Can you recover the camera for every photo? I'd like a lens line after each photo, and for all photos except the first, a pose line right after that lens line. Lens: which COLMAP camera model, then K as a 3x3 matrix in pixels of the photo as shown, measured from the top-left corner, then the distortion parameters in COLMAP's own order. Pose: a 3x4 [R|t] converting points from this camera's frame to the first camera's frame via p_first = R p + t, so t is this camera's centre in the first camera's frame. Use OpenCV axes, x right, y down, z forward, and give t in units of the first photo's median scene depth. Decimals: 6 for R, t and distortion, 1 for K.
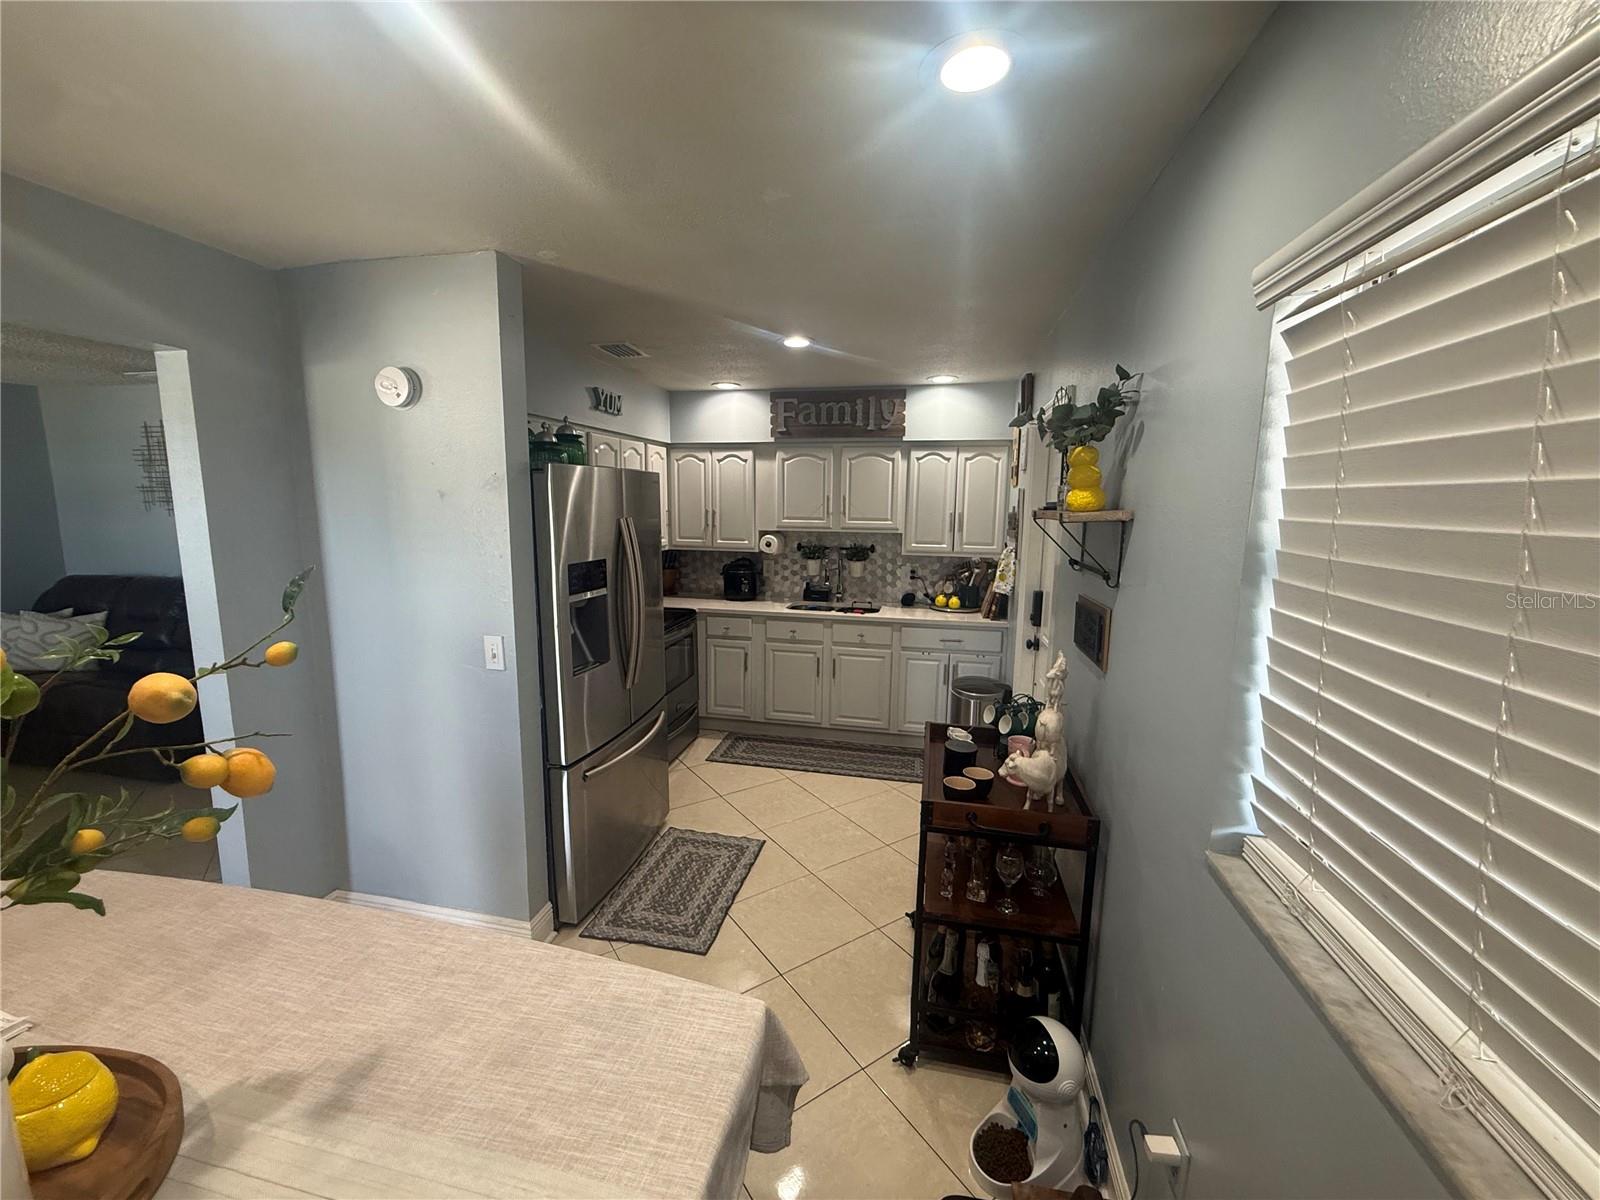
lens RADIAL K [[640.0, 0, 796.6], [0, 640.0, 597.6], [0, 0, 1]] dist [-0.000807, 0.000455]
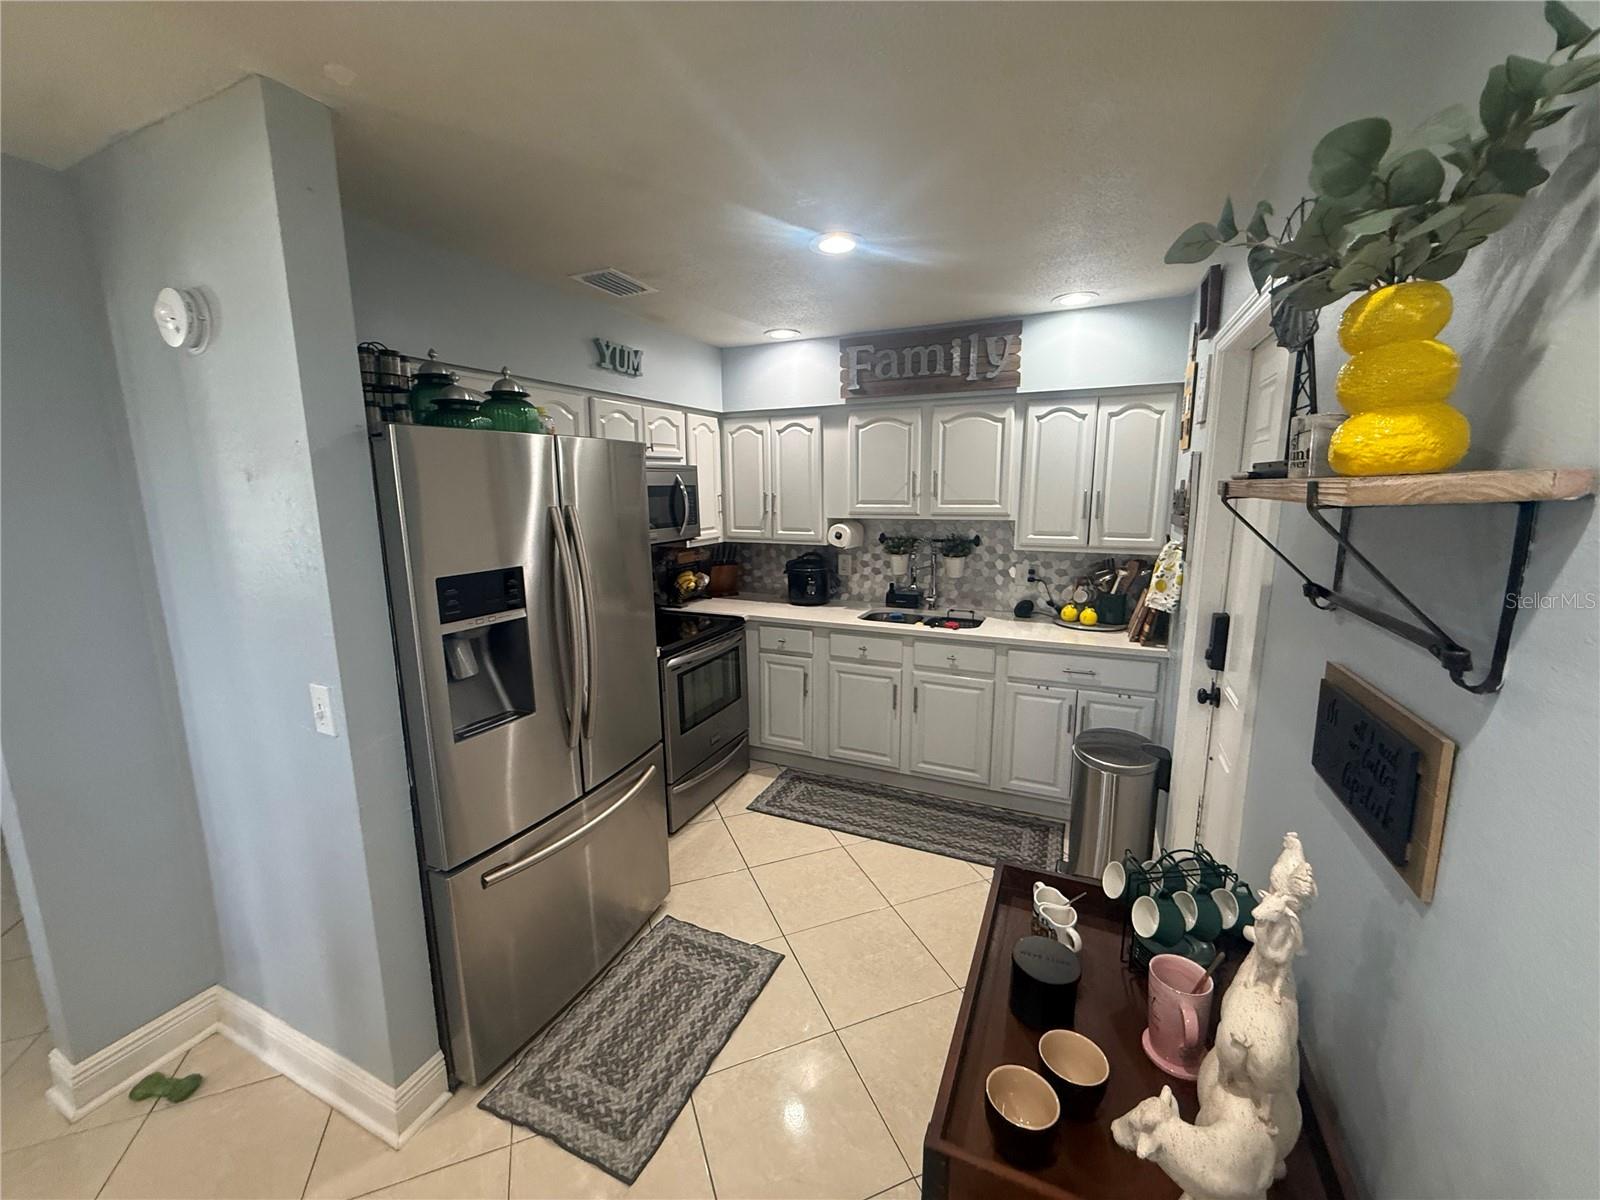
lens RADIAL K [[640.0, 0, 796.6], [0, 640.0, 597.6], [0, 0, 1]] dist [-0.000807, 0.000455]
pose [[0.976583, 0.018040, -0.214385, 0.081938], [-0.012728, 0.999577, 0.026132, -0.028937], [0.214766, -0.022791, 0.976400, 0.232065]]
